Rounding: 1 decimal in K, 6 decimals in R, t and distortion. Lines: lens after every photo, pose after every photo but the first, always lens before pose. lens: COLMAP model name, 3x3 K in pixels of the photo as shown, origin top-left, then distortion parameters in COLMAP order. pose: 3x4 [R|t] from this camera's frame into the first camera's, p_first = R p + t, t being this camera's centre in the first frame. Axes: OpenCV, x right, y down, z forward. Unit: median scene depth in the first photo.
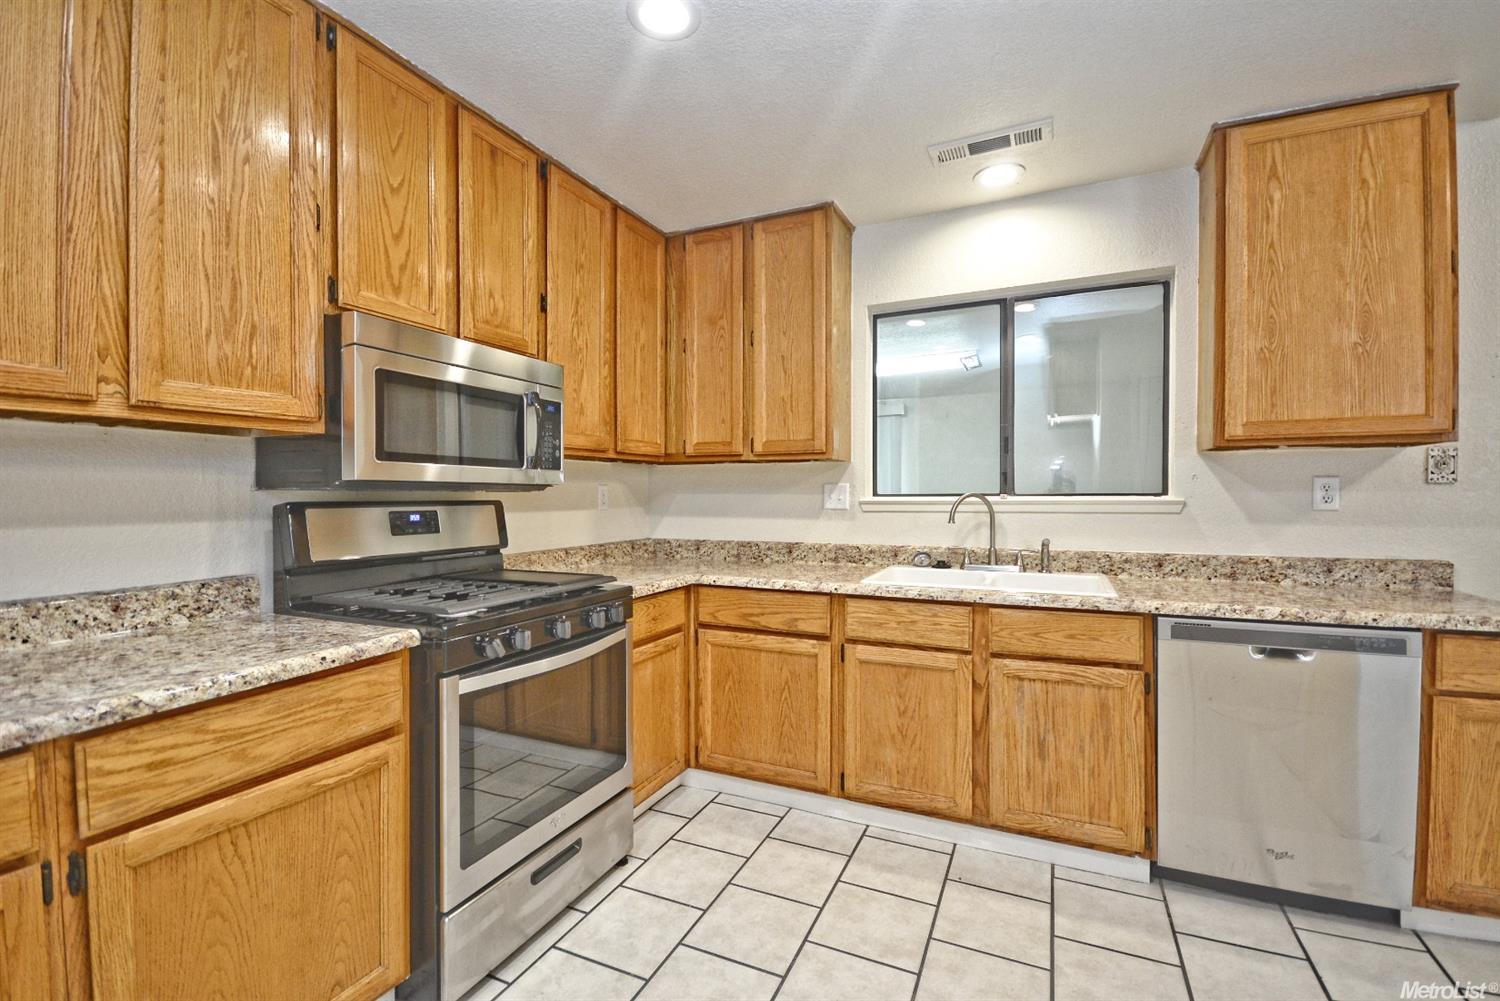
lens RADIAL K [[661.8, 0, 745.8], [0, 661.8, 503.8], [0, 0, 1]] dist [0.010833, -0.011005]
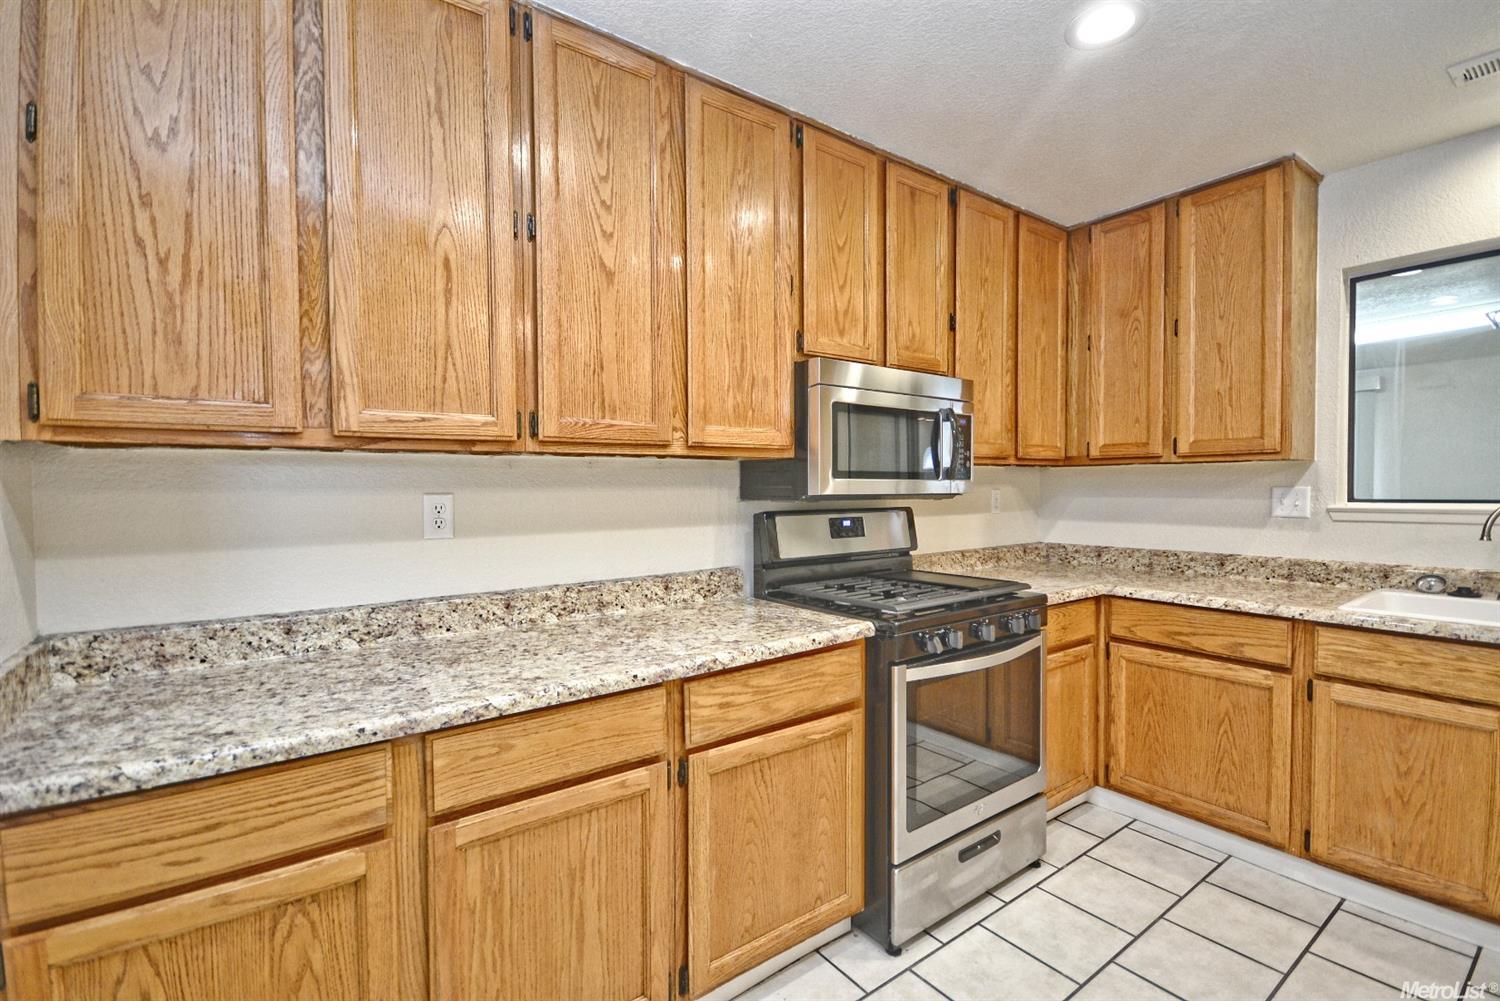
lens RADIAL K [[661.8, 0, 745.8], [0, 661.8, 503.8], [0, 0, 1]] dist [0.010833, -0.011005]
pose [[0.873696, 0.006612, -0.486428, -0.080364], [-0.000710, 0.999924, 0.012316, -0.025661], [0.486473, -0.010415, 0.873634, -0.100171]]
